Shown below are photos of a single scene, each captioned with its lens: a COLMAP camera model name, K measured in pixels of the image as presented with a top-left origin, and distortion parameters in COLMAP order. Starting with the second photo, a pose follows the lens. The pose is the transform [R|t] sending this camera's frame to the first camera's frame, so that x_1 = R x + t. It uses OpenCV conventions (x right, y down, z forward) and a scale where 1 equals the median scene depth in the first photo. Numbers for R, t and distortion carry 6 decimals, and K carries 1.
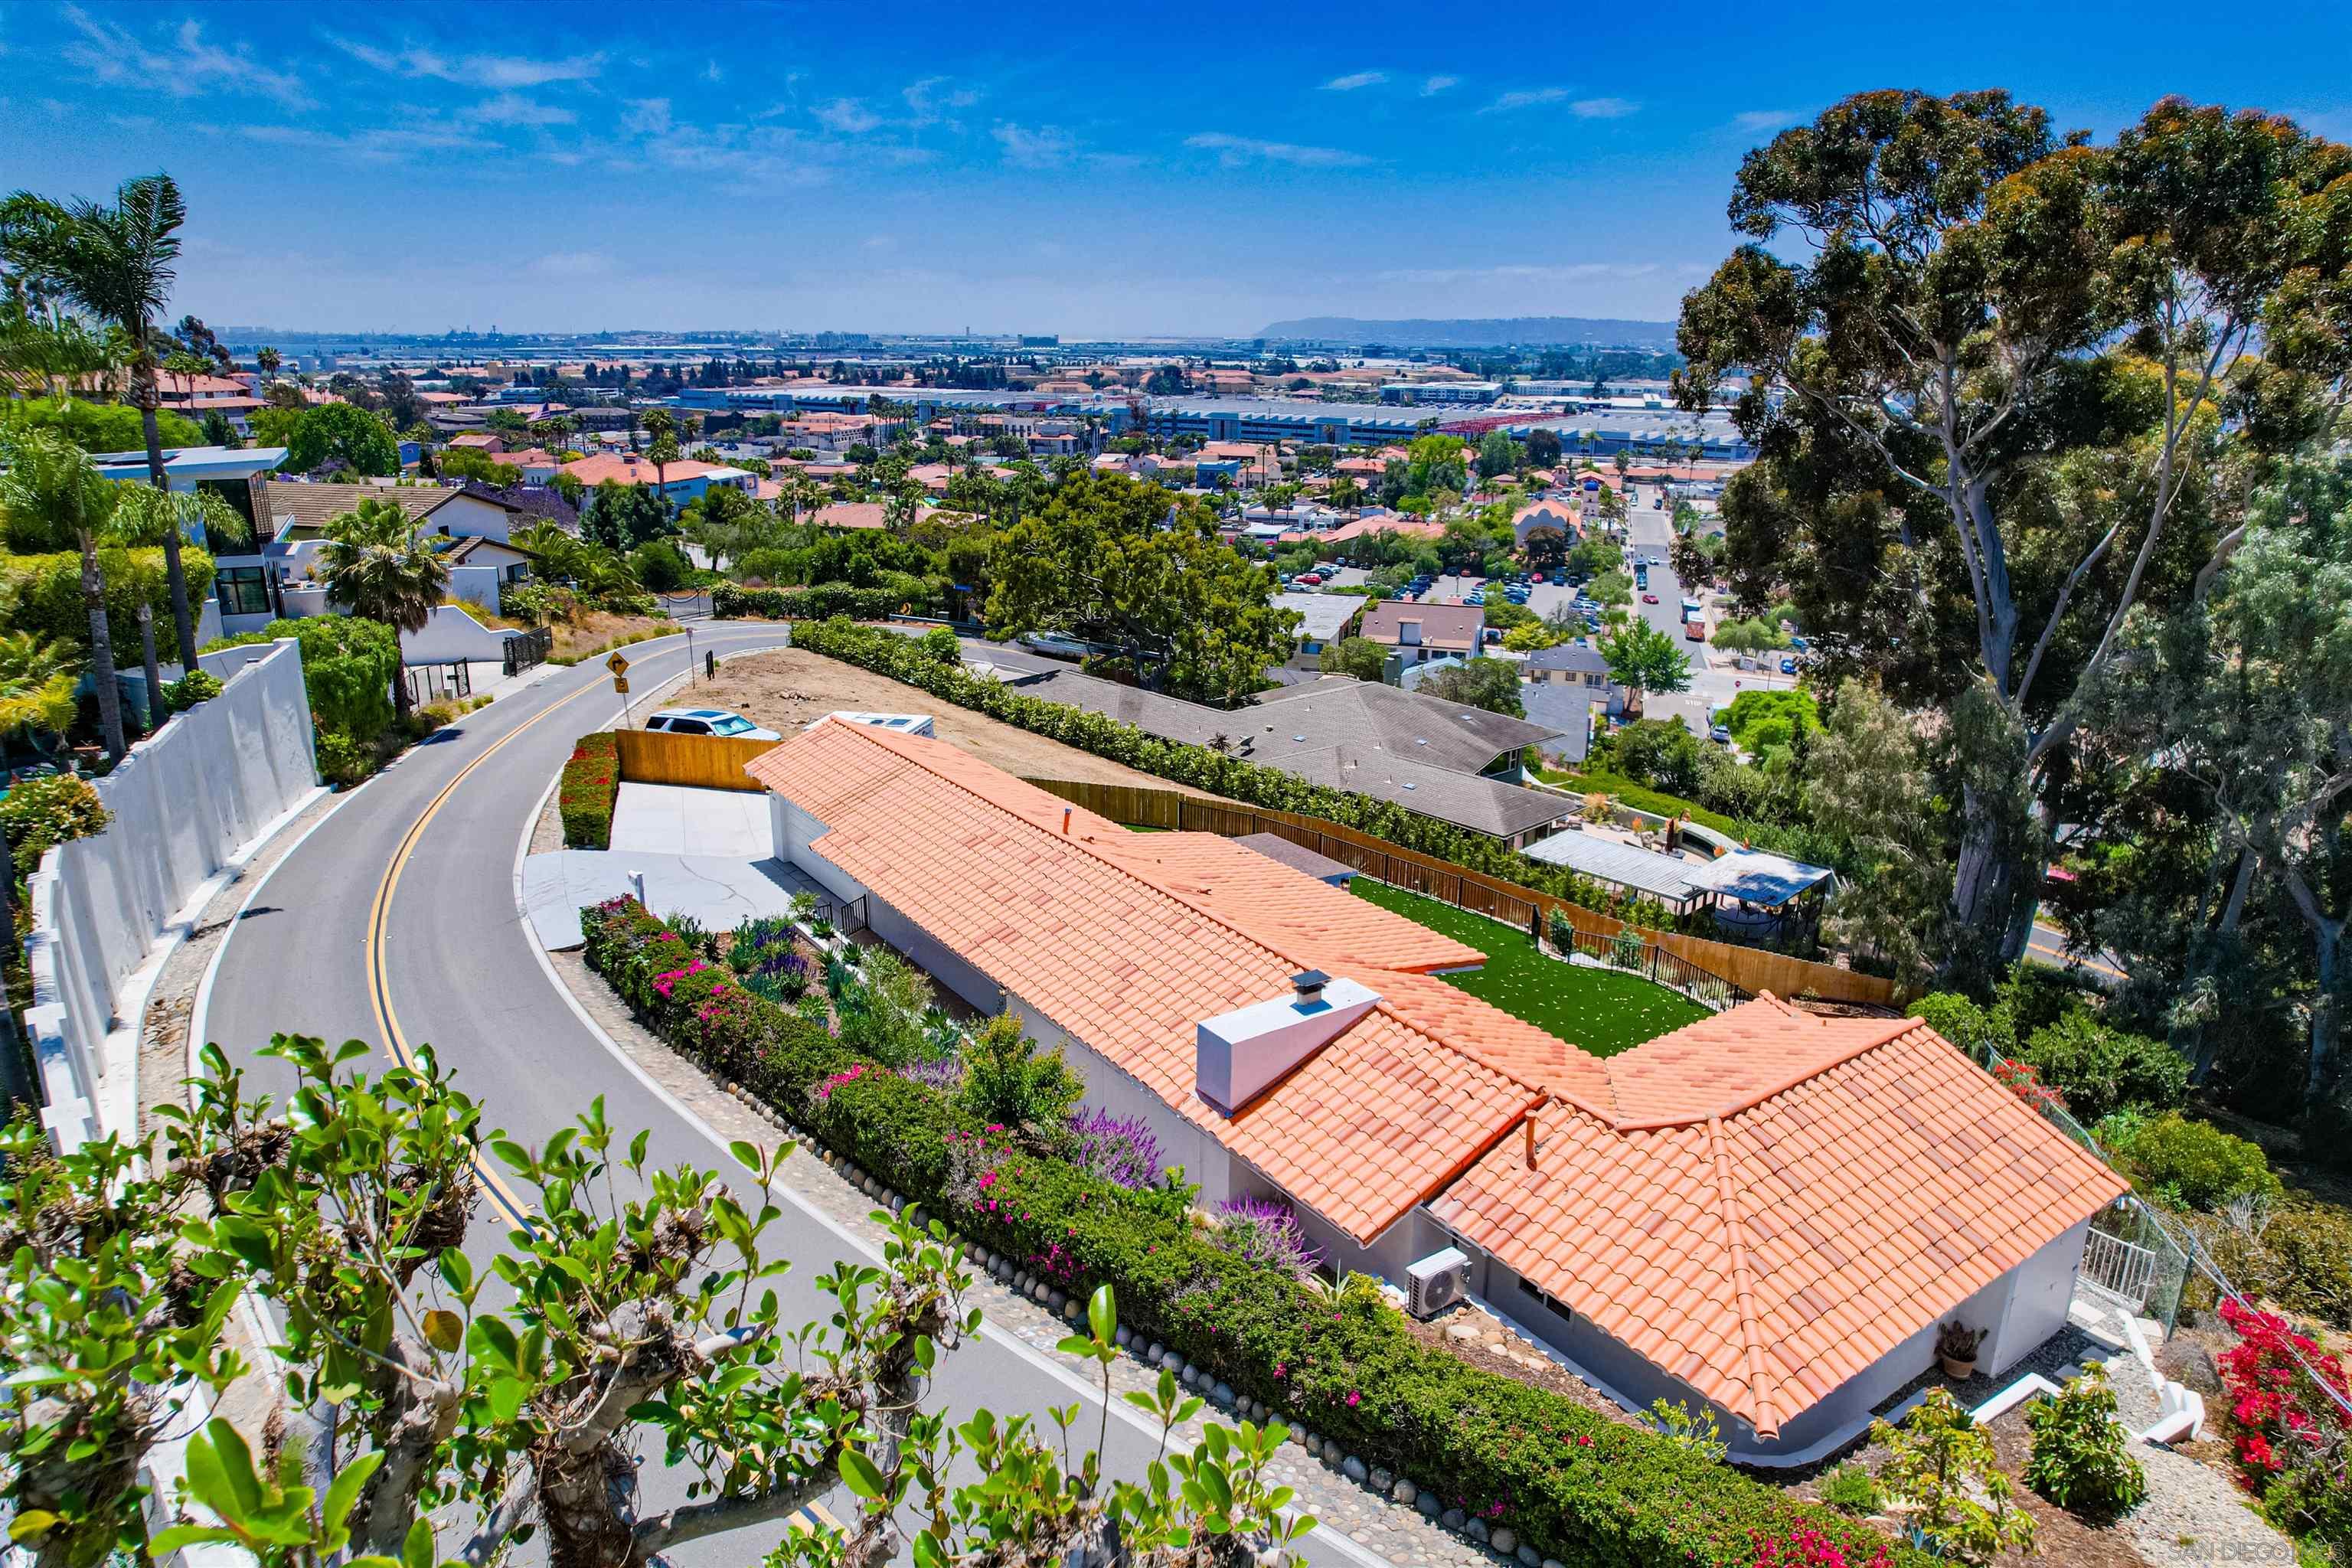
lens RADIAL K [[1494.9, 0, 1178.1], [0, 1494.9, 786.9], [0, 0, 1]] dist [-0.064543, 0.052947]
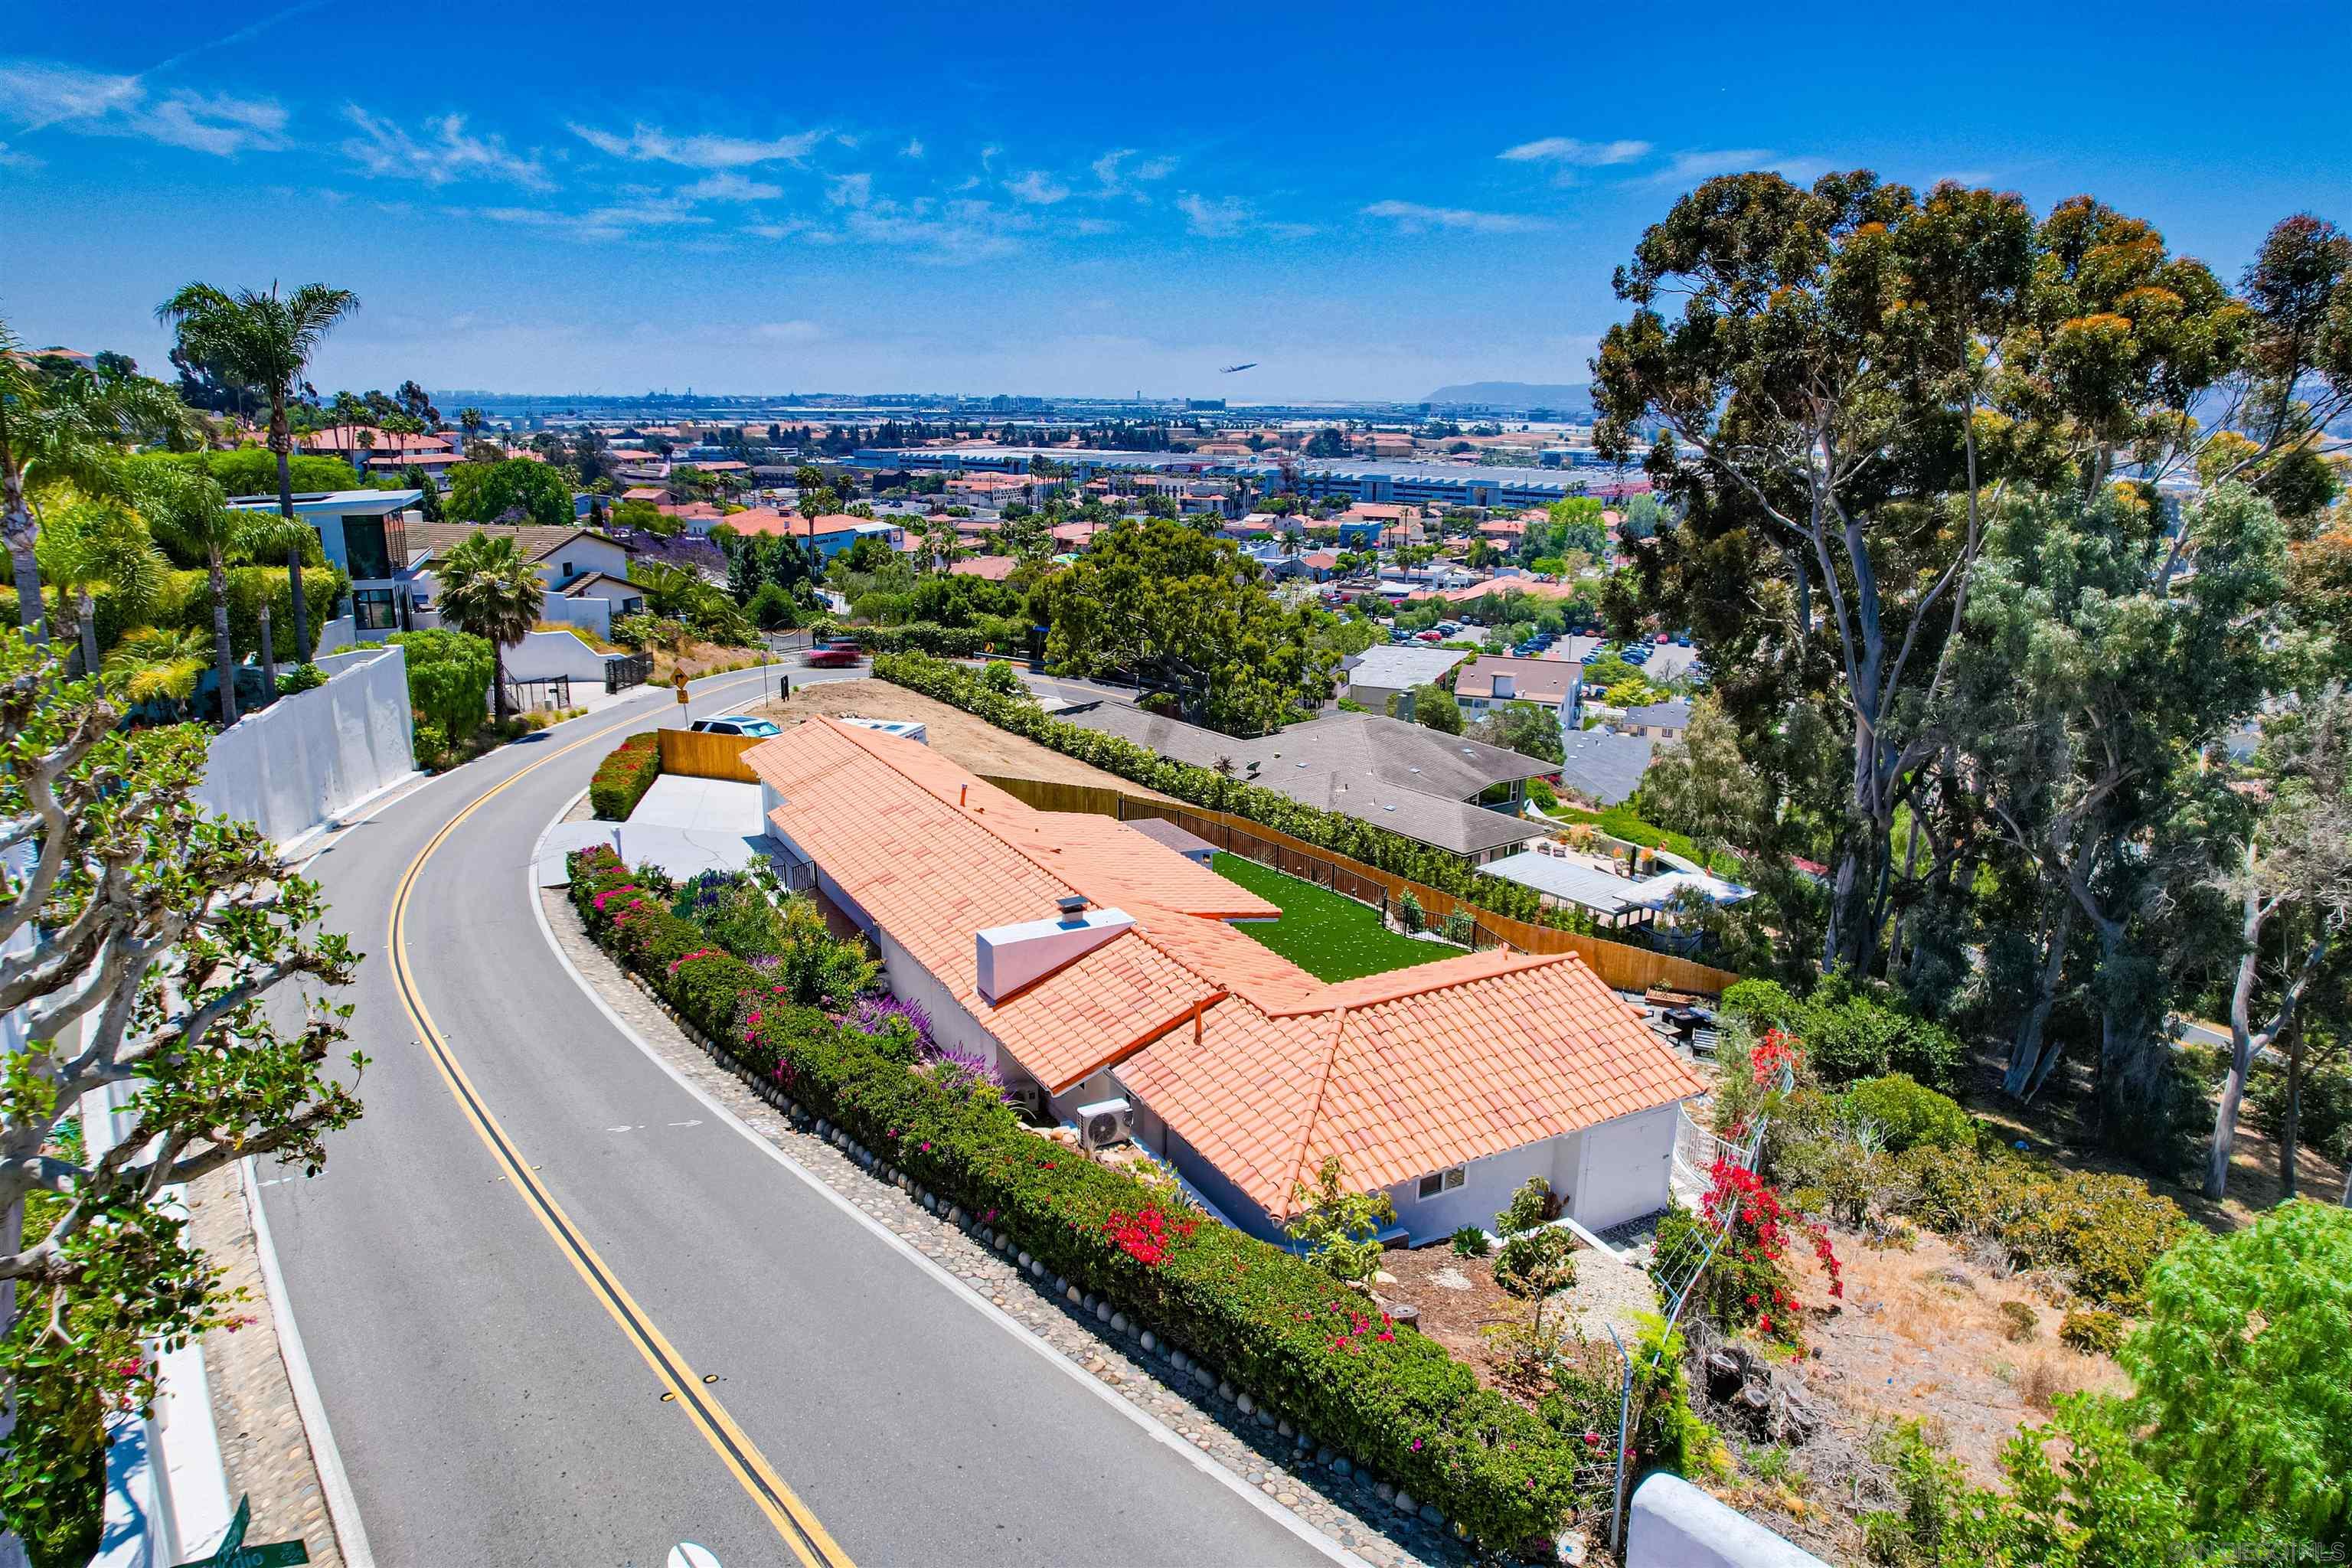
lens RADIAL K [[1494.9, 0, 1178.1], [0, 1494.9, 769.2], [0, 0, 1]] dist [-0.064543, 0.052947]
pose [[0.994013, 0.025165, -0.106321, 0.118879], [-0.030606, 0.998288, -0.049852, 0.030443], [0.104884, 0.052808, 0.993081, -0.088551]]
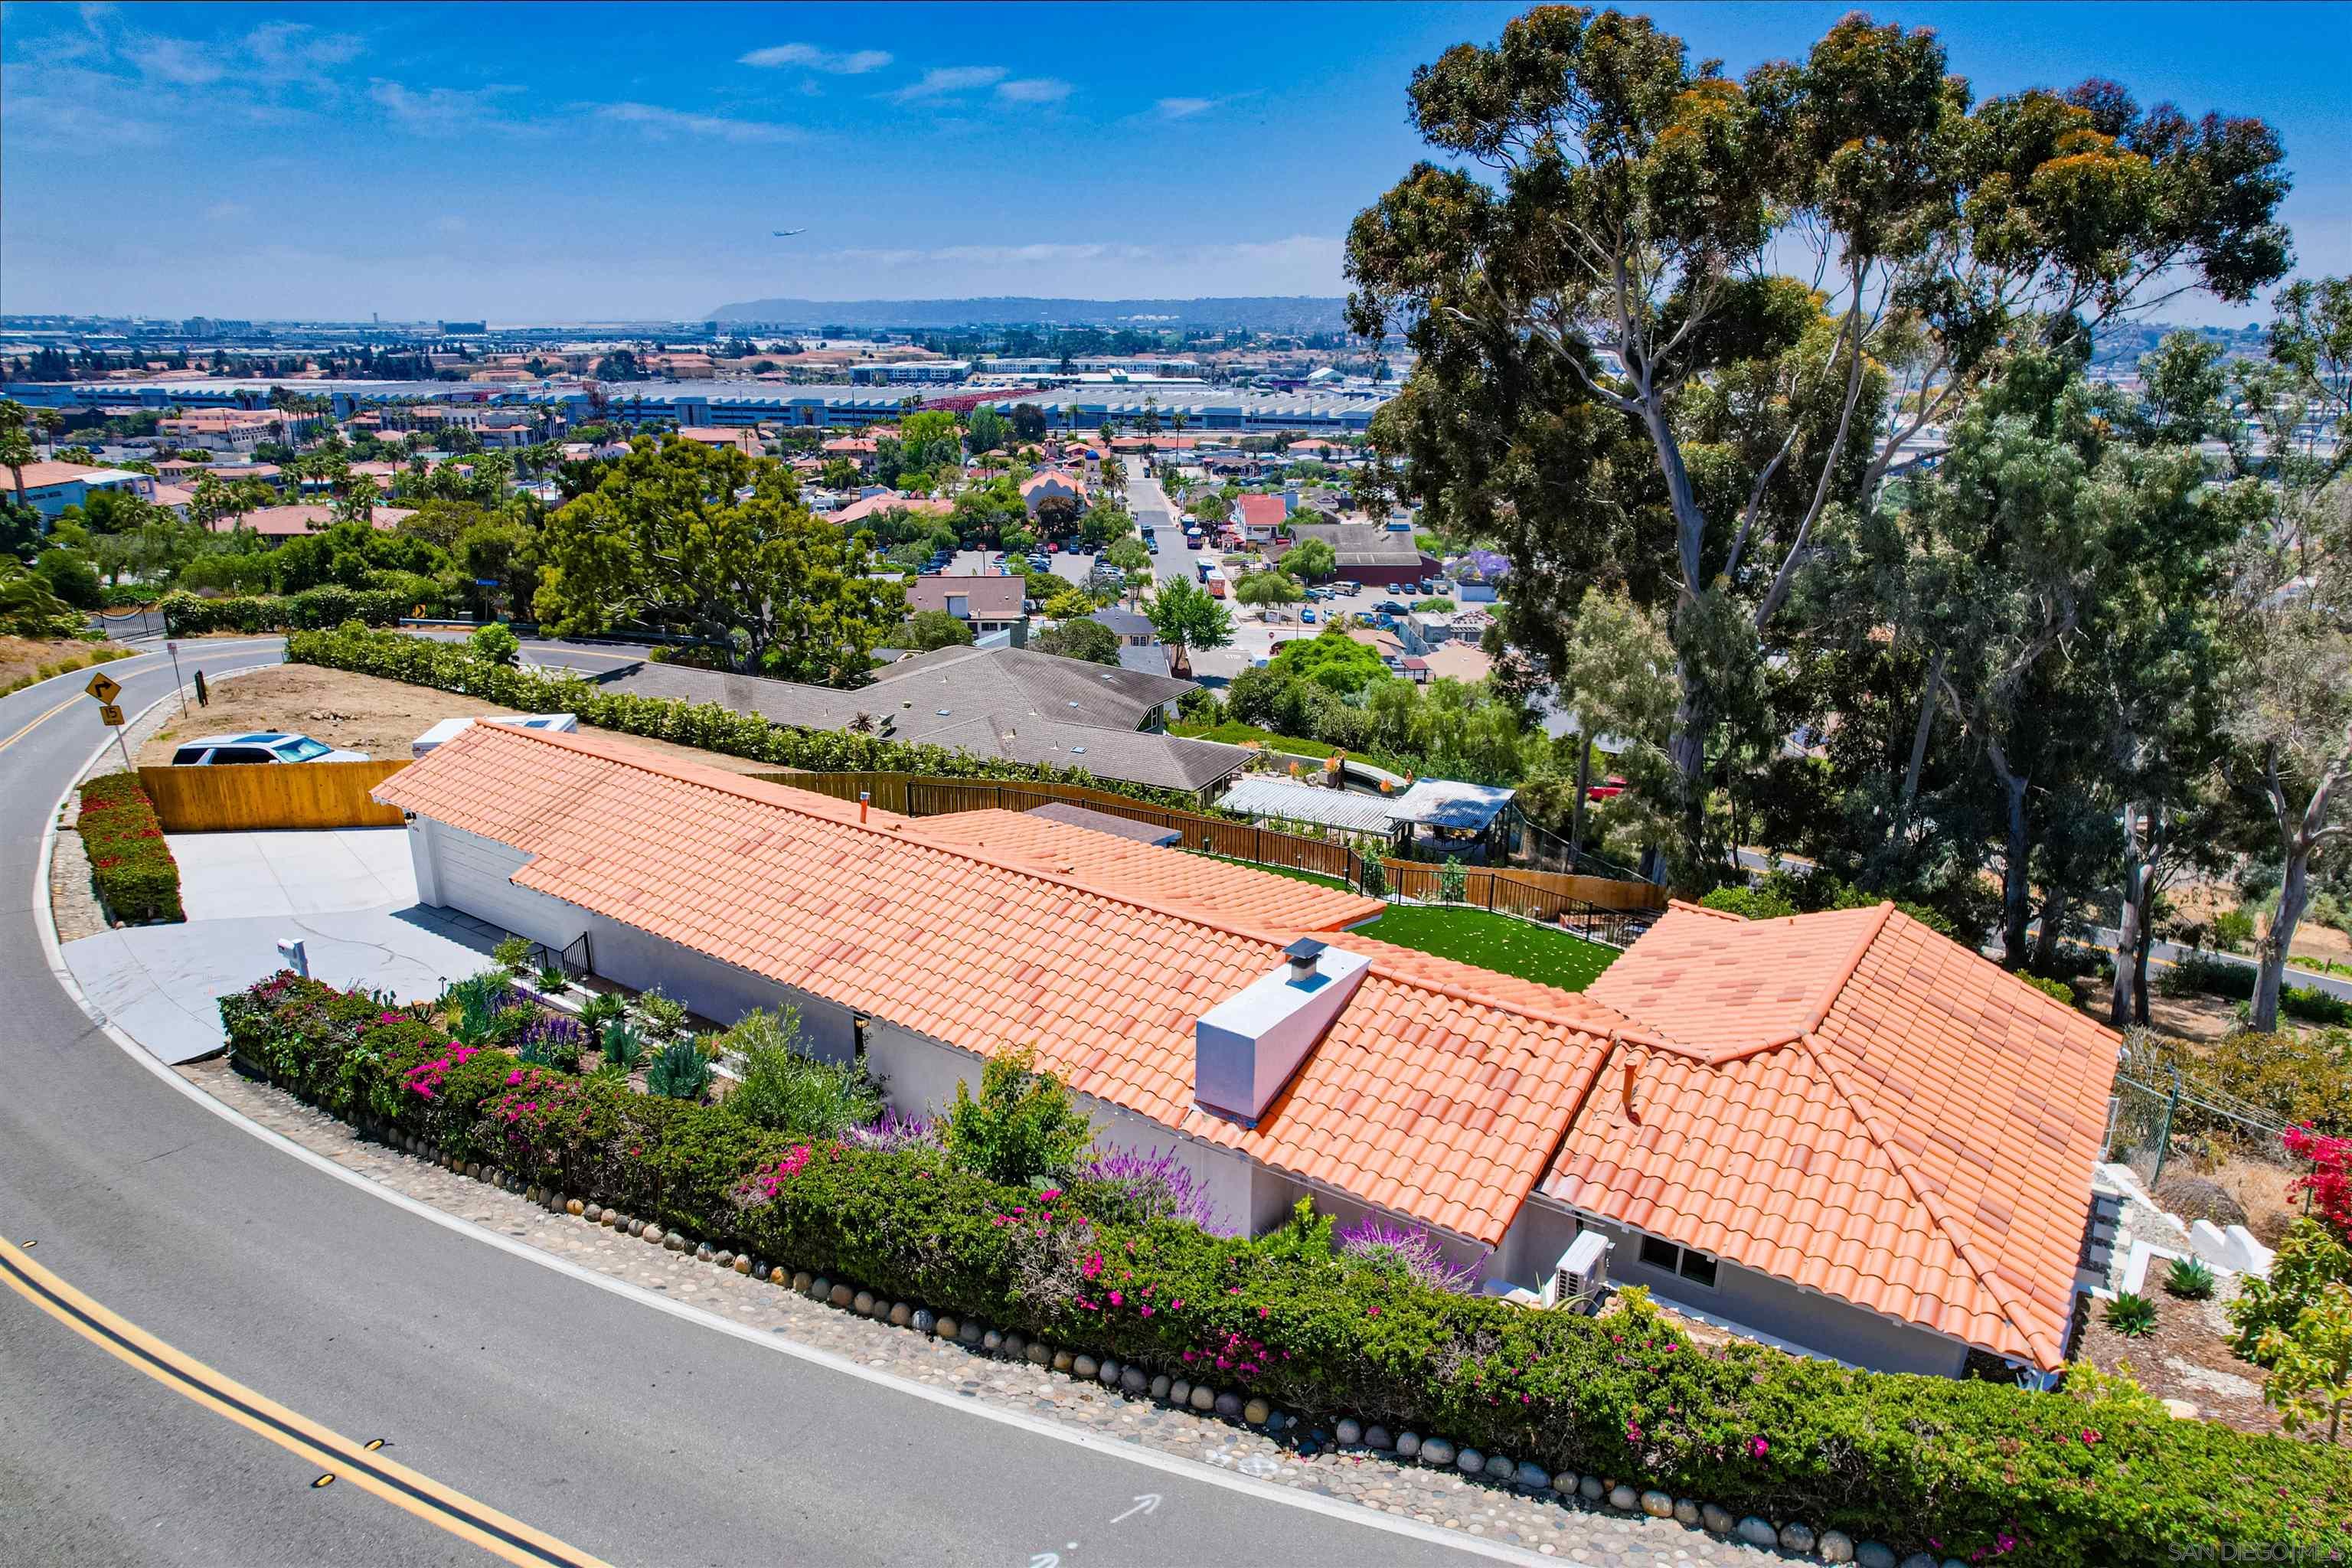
lens RADIAL K [[1494.9, 0, 1175.5], [0, 1494.9, 802.0], [0, 0, 1]] dist [-0.064543, 0.052947]
pose [[0.941479, -0.105750, 0.320053, -0.094483], [0.098988, 0.994387, 0.037371, 0.002784], [-0.322208, -0.003503, 0.946662, 0.087608]]
